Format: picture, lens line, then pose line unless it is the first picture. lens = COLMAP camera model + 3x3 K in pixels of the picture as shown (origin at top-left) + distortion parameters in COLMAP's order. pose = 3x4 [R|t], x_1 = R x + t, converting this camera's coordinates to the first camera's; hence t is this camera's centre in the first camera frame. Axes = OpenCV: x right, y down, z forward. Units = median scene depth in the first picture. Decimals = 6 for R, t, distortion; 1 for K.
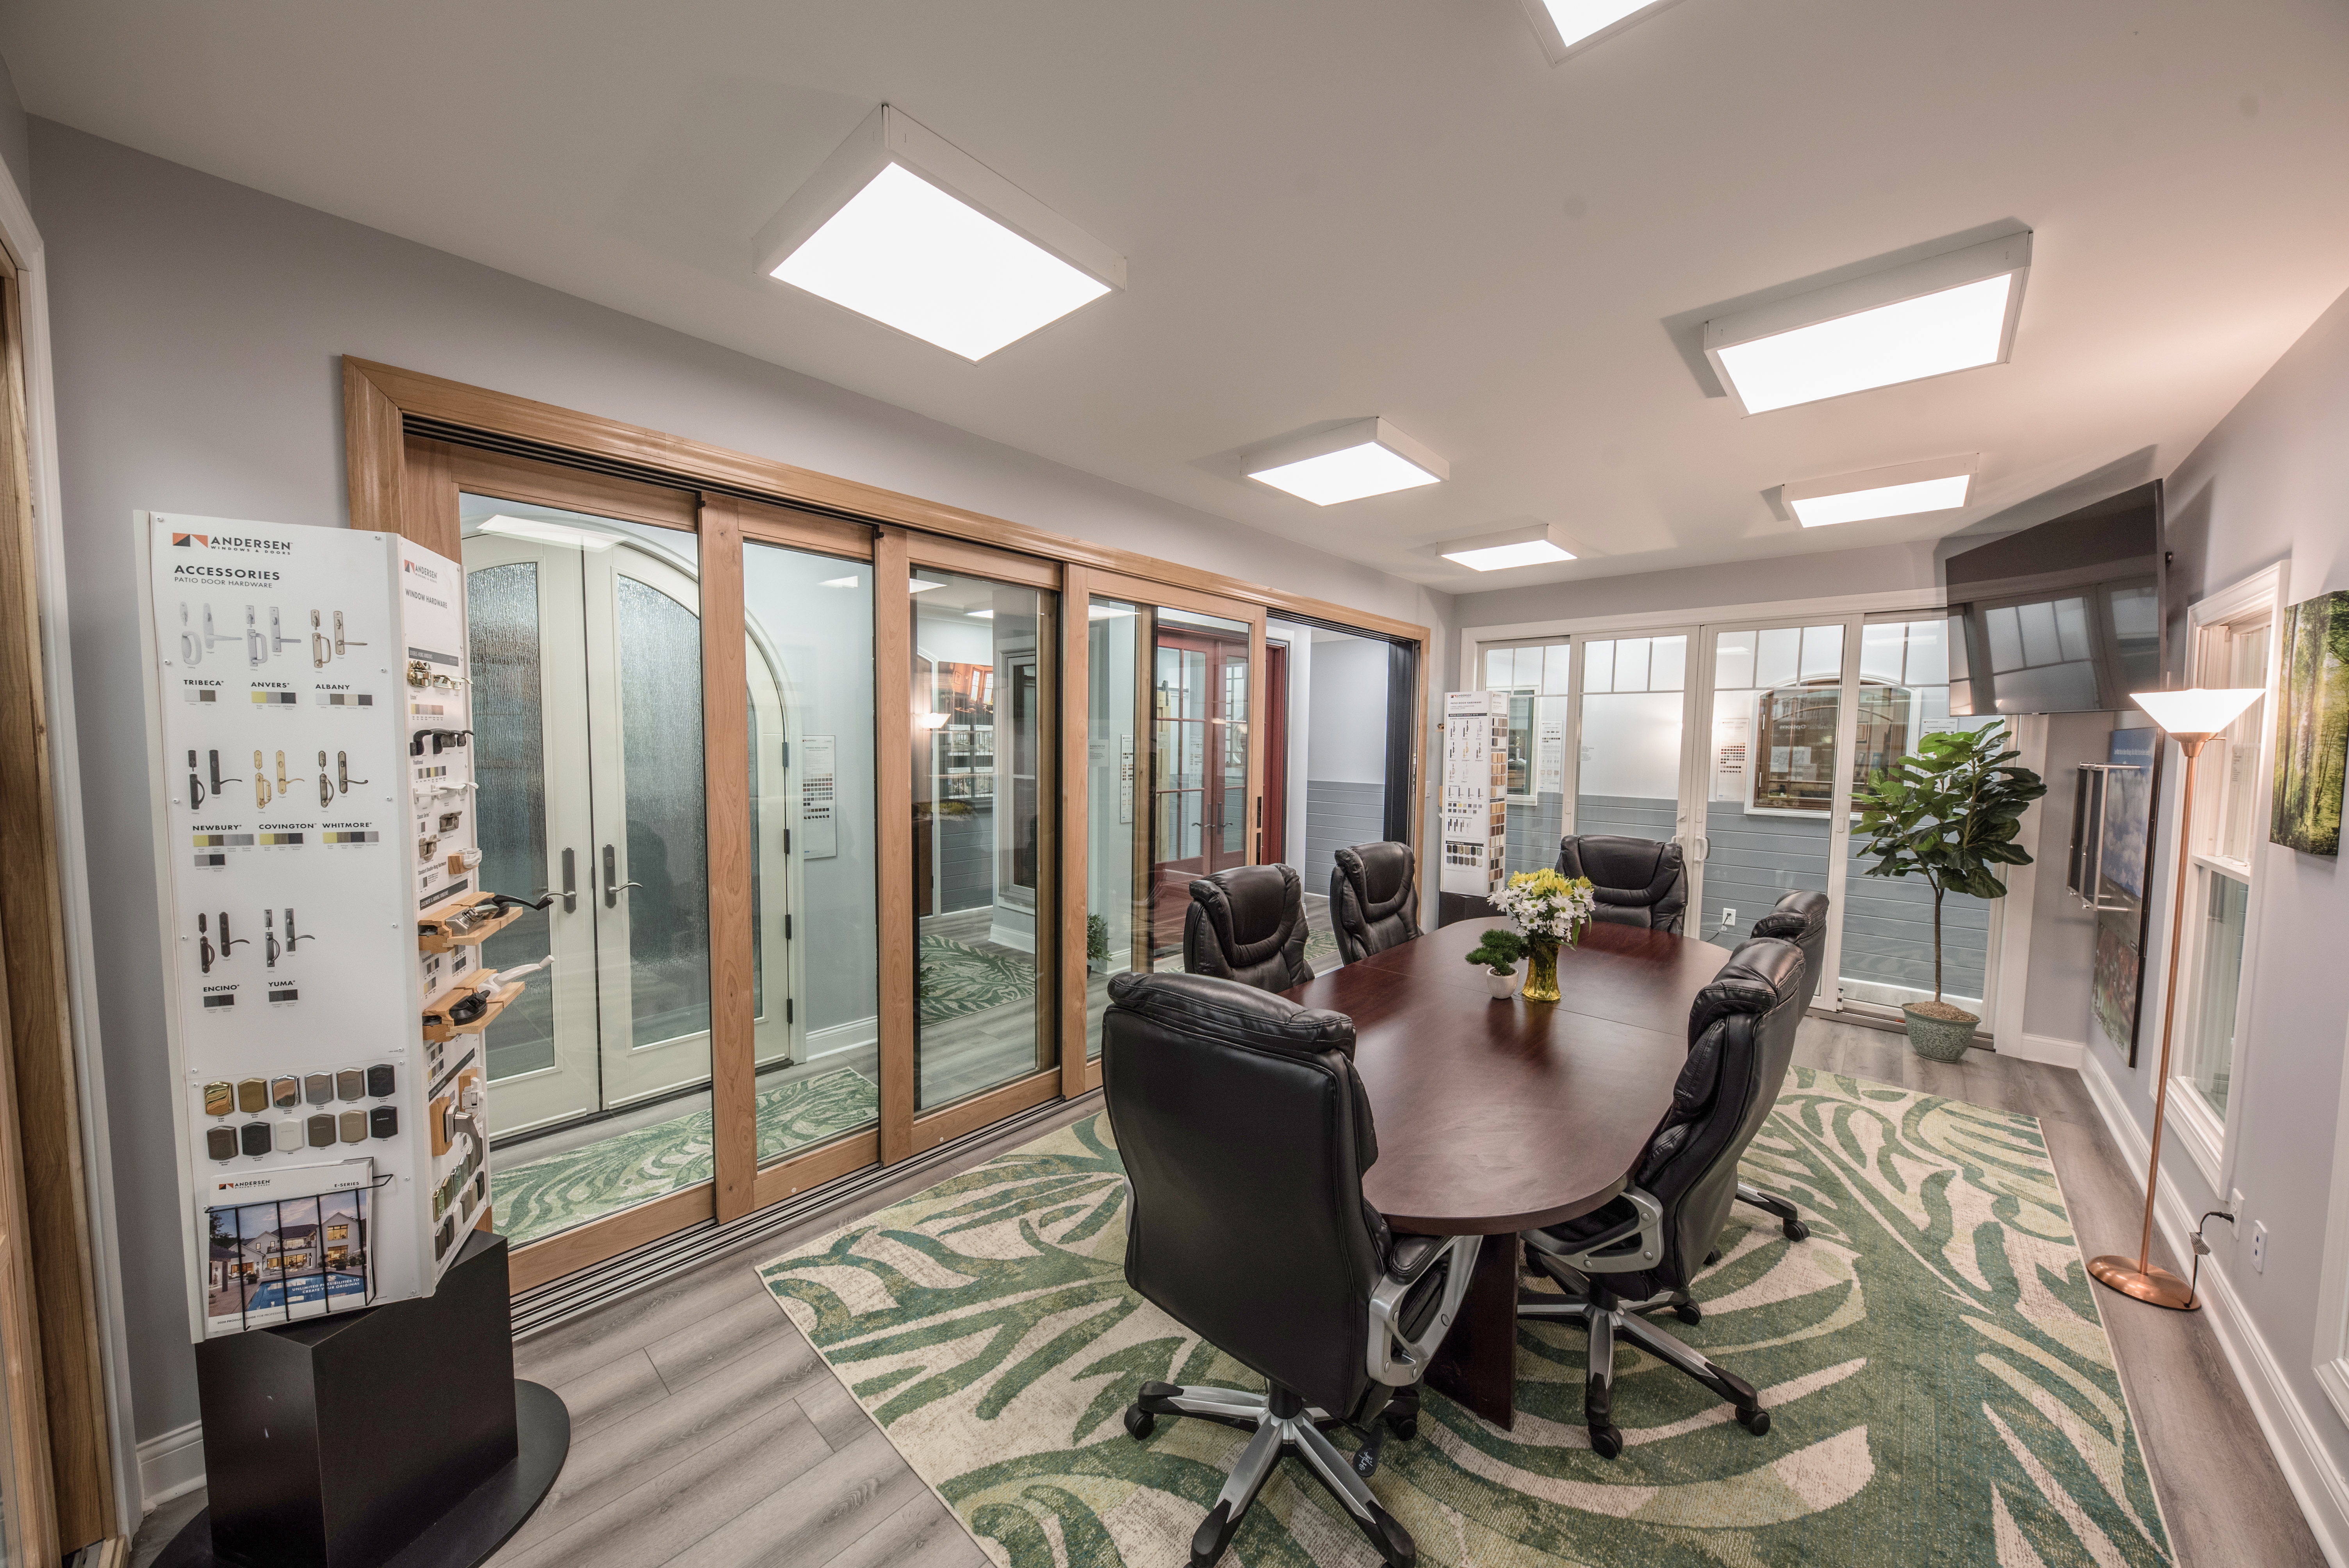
lens RADIAL K [[813.3, 0, 1173.0], [0, 813.3, 788.8], [0, 0, 1]] dist [-0.002416, -0.000187]
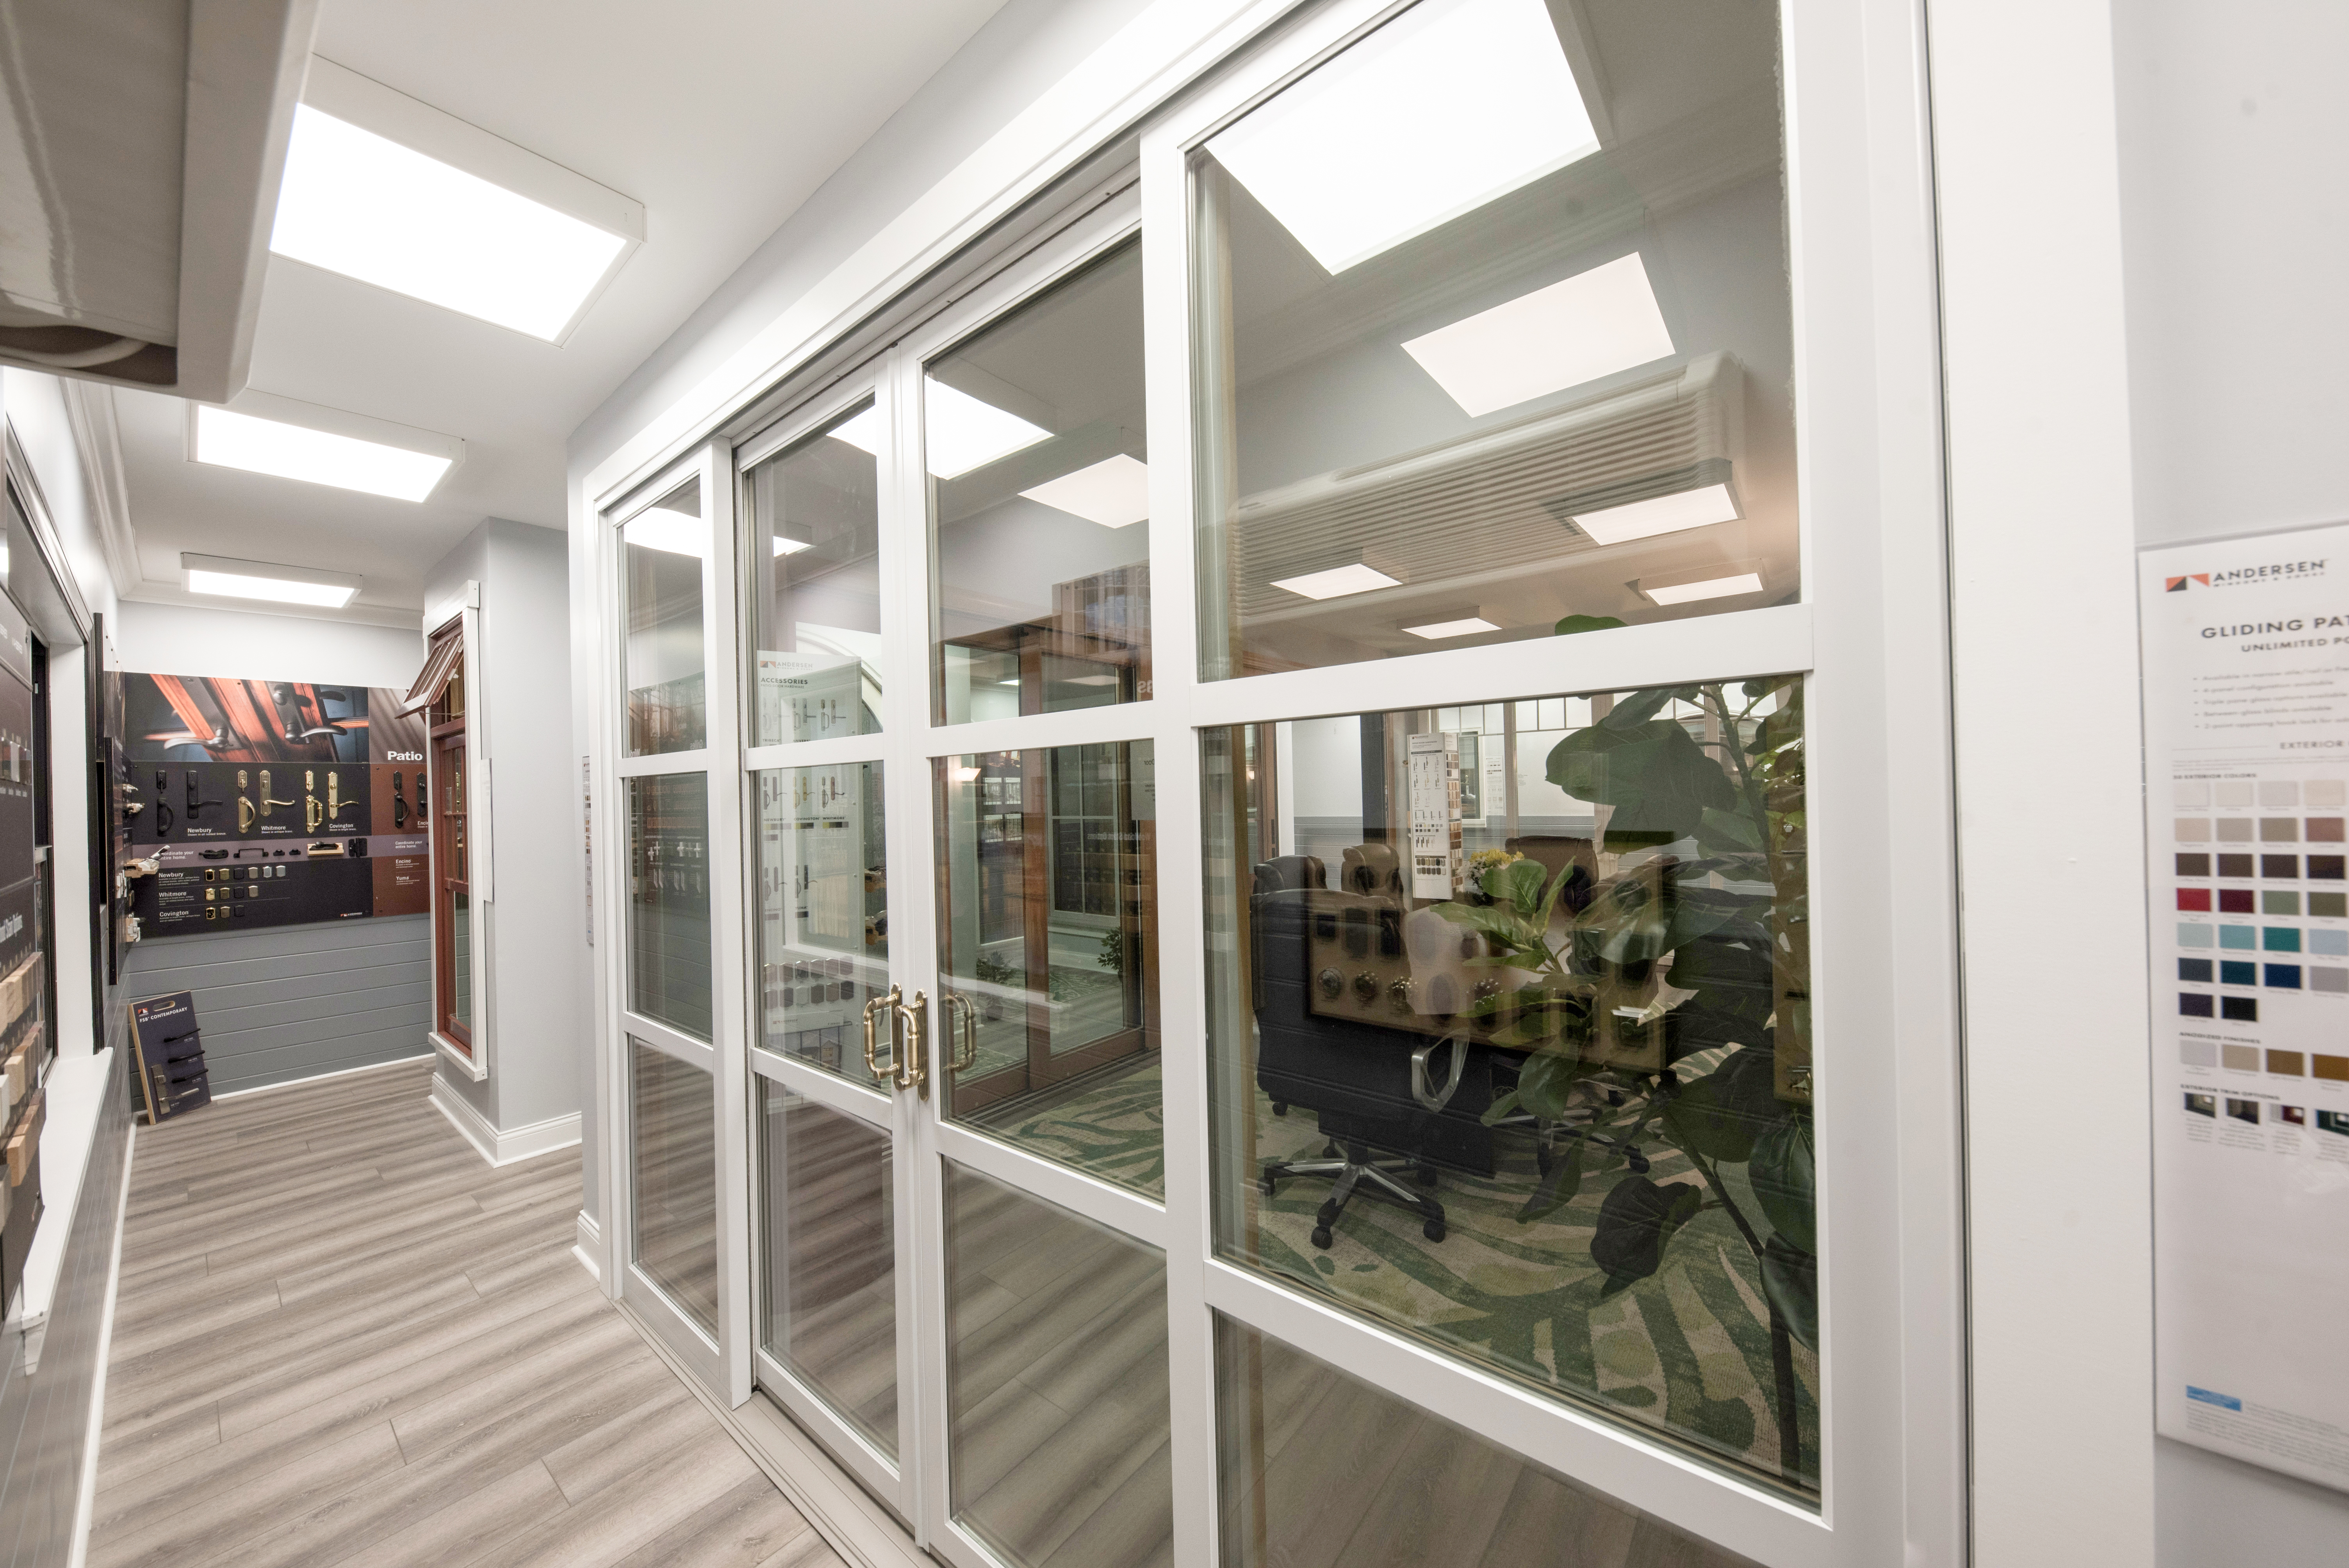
lens RADIAL K [[813.3, 0, 1175.4], [0, 813.3, 787.8], [0, 0, 1]] dist [-0.002416, -0.000187]
pose [[0.997679, -0.035587, 0.058052, -0.163529], [0.039591, 0.996807, -0.069337, 0.058505], [-0.055399, 0.071474, 0.995903, -0.366802]]
